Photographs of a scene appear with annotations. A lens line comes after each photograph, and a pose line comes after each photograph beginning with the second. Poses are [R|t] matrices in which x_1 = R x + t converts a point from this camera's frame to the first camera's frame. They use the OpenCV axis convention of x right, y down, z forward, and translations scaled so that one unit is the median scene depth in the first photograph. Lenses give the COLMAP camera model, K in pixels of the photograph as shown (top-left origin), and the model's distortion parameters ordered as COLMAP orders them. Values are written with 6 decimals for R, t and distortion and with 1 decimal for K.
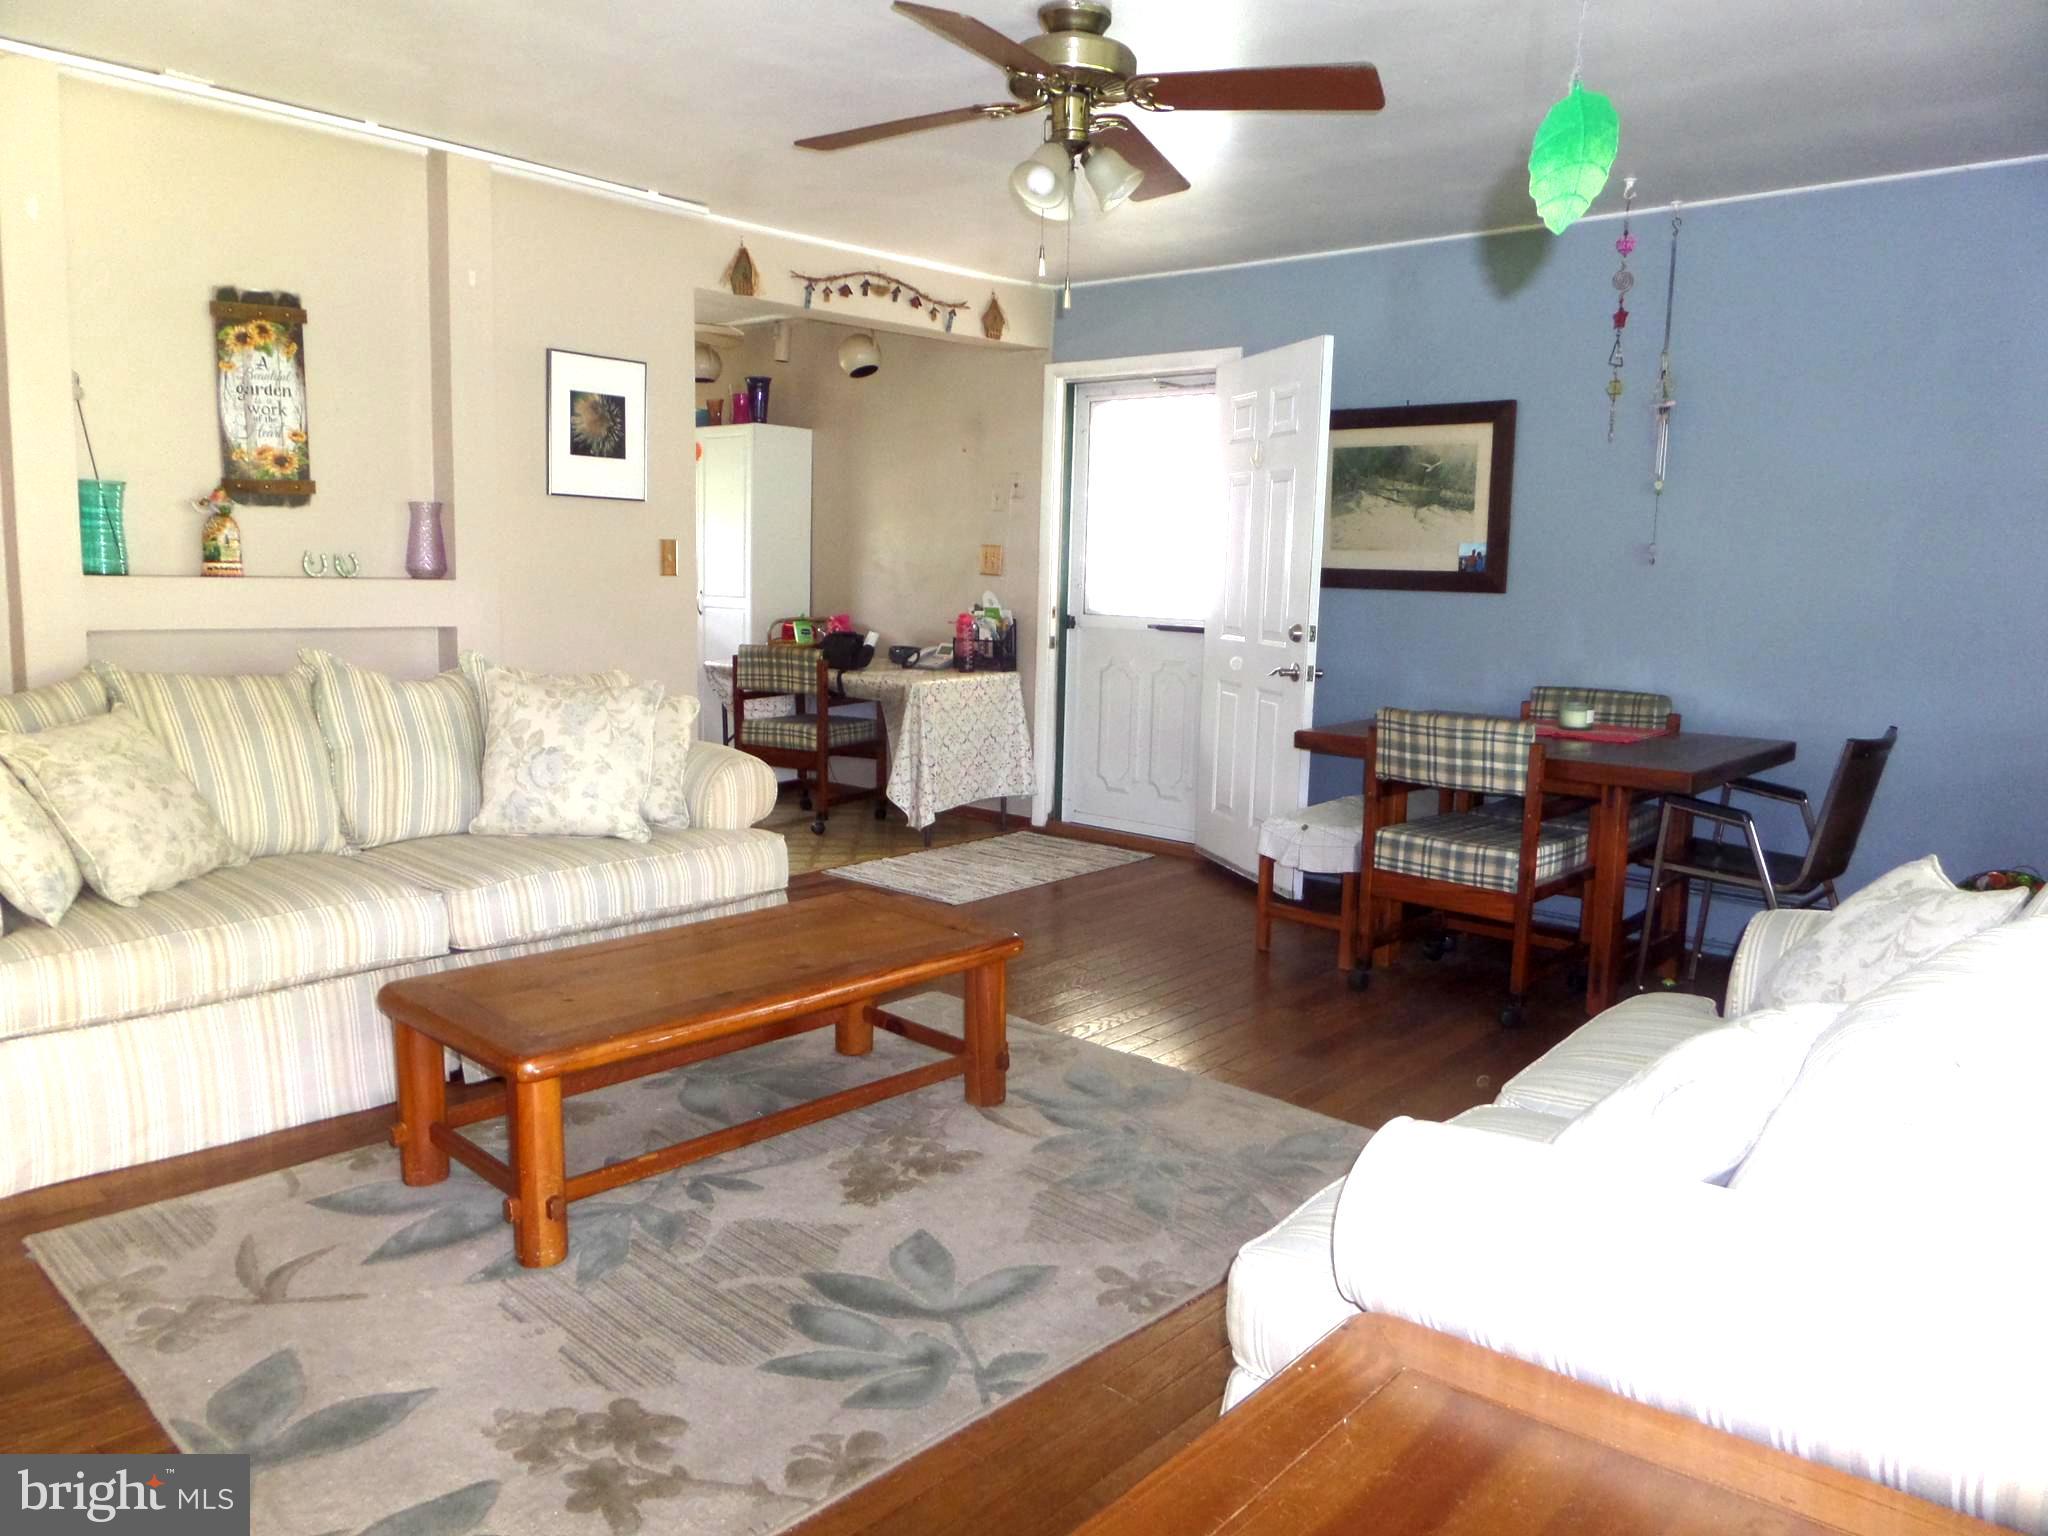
lens RADIAL K [[1492.6, 0, 1010.7], [0, 1492.6, 760.8], [0, 0, 1]] dist [0.034909, -0.092531]
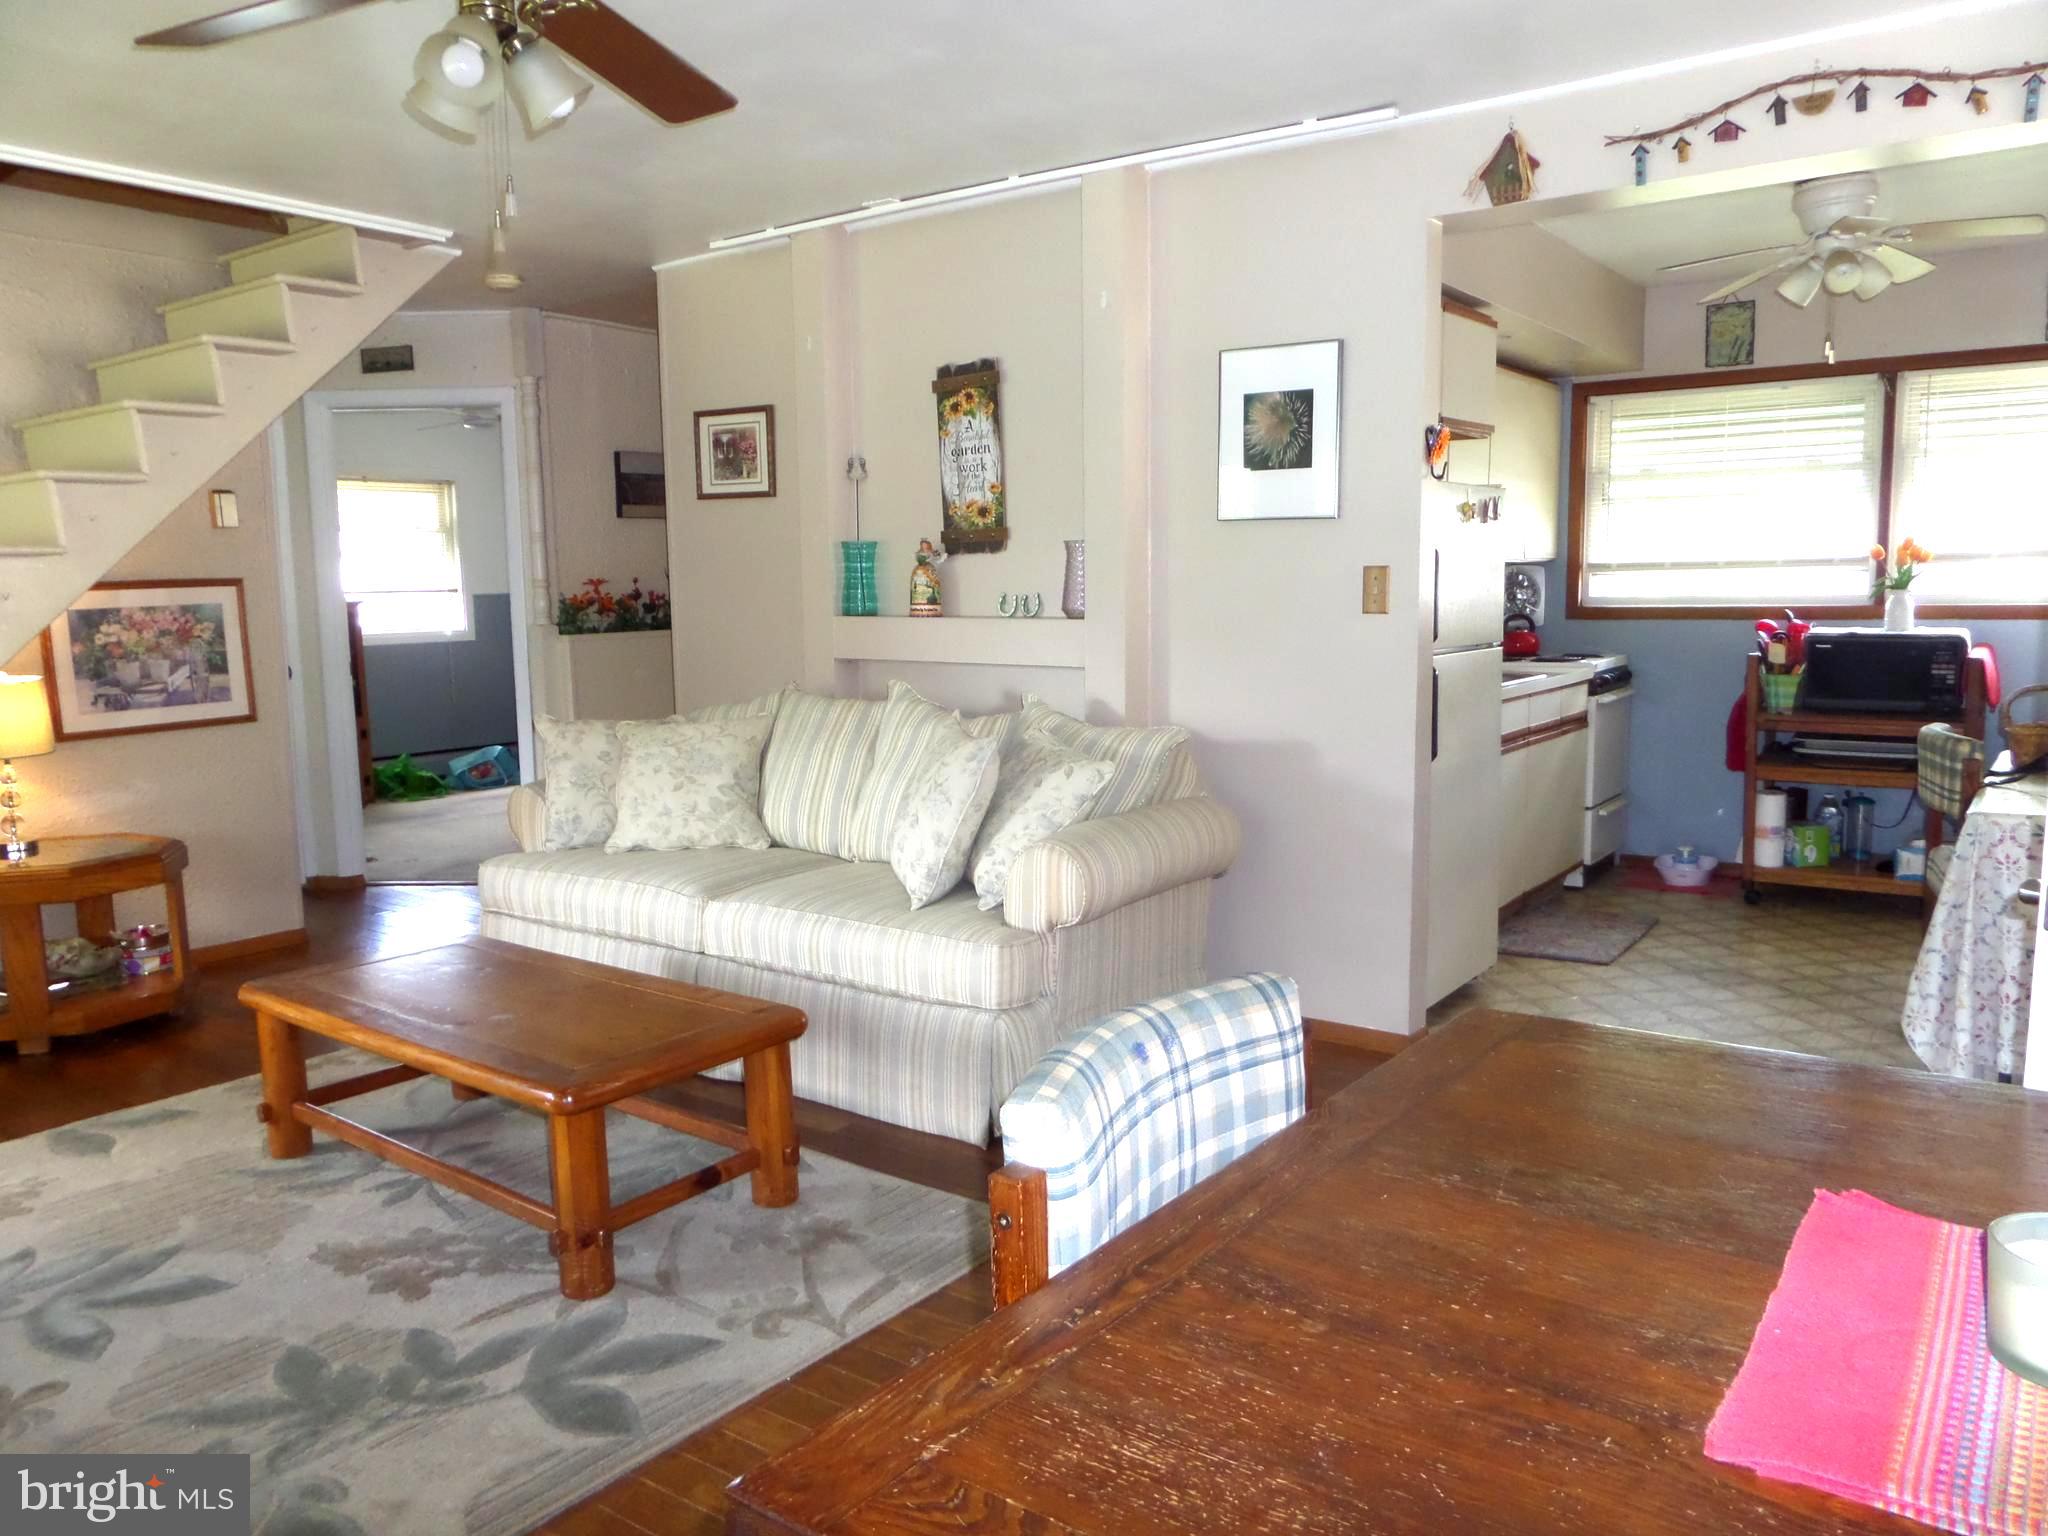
lens RADIAL K [[1477.9, 0, 1024.0], [0, 1477.9, 768.0], [0, 0, 1]] dist [-0.013357, -0.007100]
pose [[0.112819, 0.097212, -0.988849, 0.609297], [-0.119132, 0.989347, 0.083669, -0.107835], [0.986448, 0.108364, 0.123198, 0.912059]]
